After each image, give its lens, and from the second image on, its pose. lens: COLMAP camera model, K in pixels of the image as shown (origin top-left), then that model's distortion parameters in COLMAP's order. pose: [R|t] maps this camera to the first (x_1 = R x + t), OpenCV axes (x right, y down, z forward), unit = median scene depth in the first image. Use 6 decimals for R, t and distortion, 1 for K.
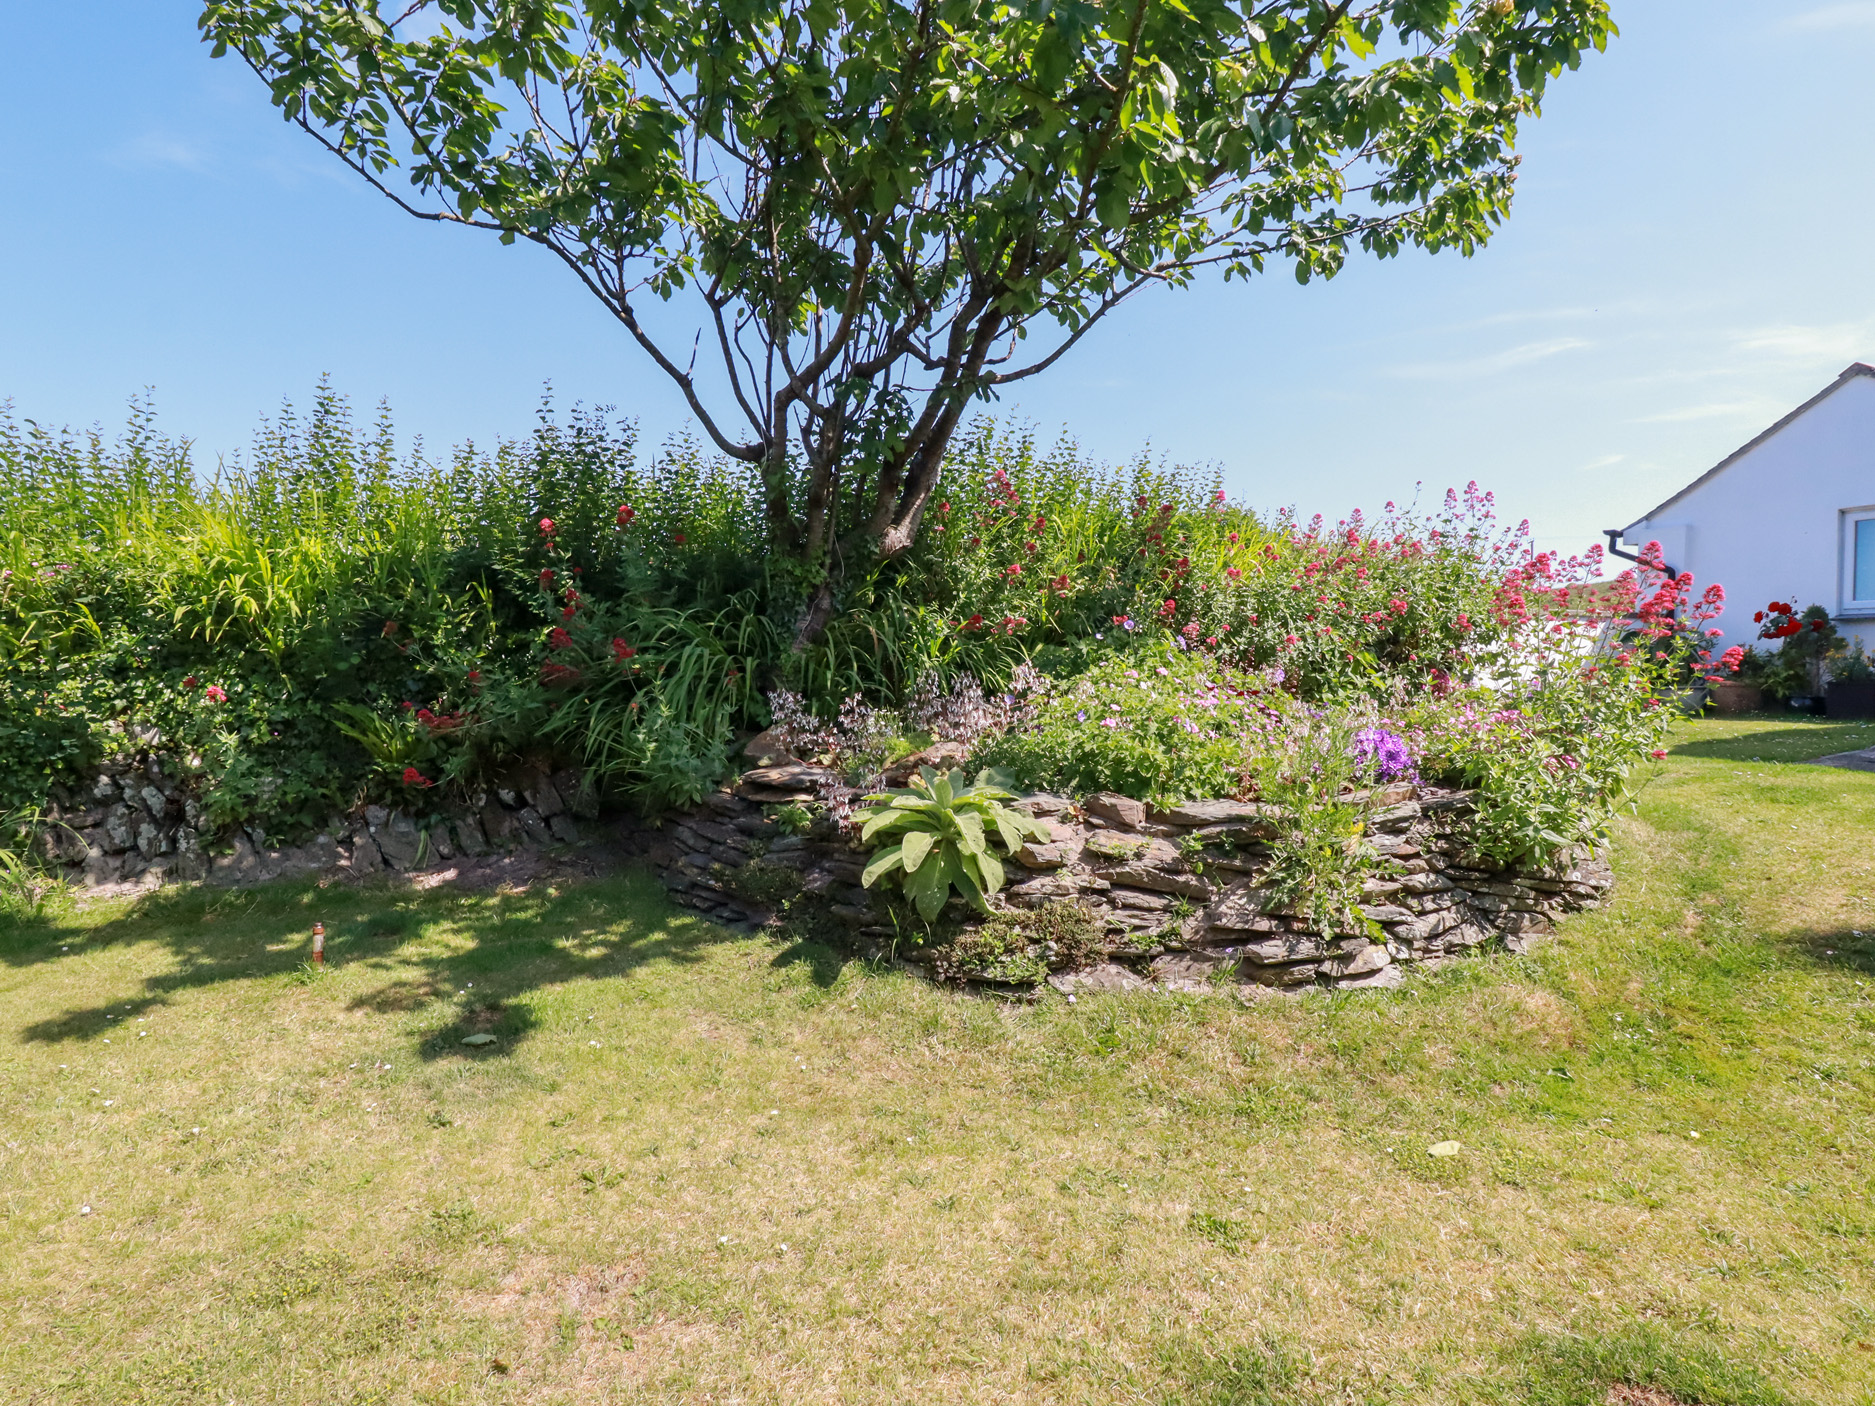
lens RADIAL K [[895.7, 0, 940.0], [0, 895.7, 696.5], [0, 0, 1]] dist [0.006826, -0.009867]
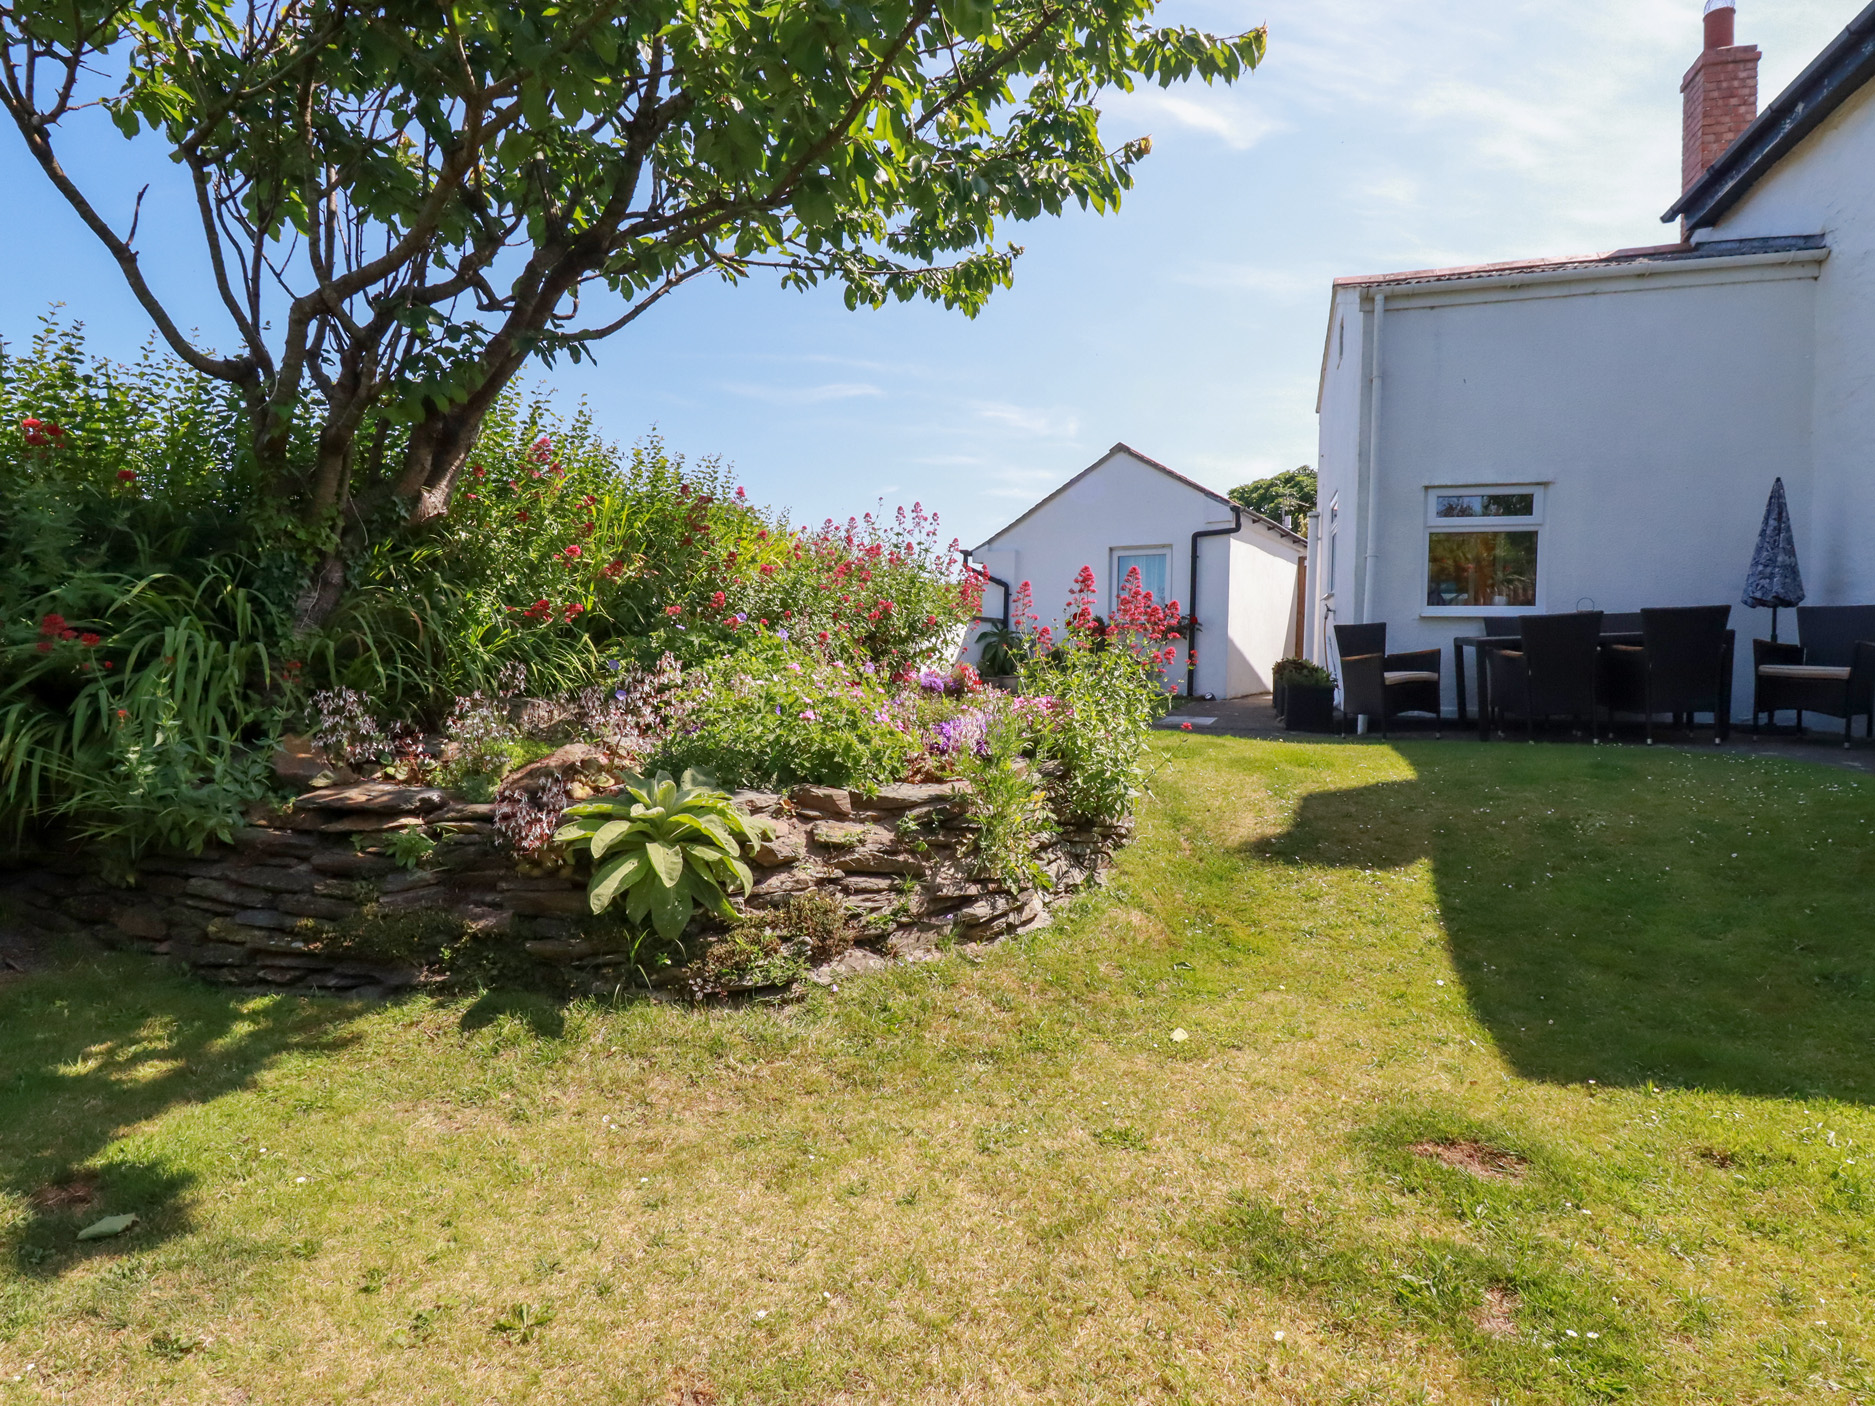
lens RADIAL K [[895.7, 0, 948.4], [0, 895.7, 693.1], [0, 0, 1]] dist [0.006826, -0.009867]
pose [[0.817810, -0.016991, 0.575238, -0.289157], [0.013719, 0.999856, 0.010029, -0.004218], [-0.575325, -0.000310, 0.817925, 0.087424]]
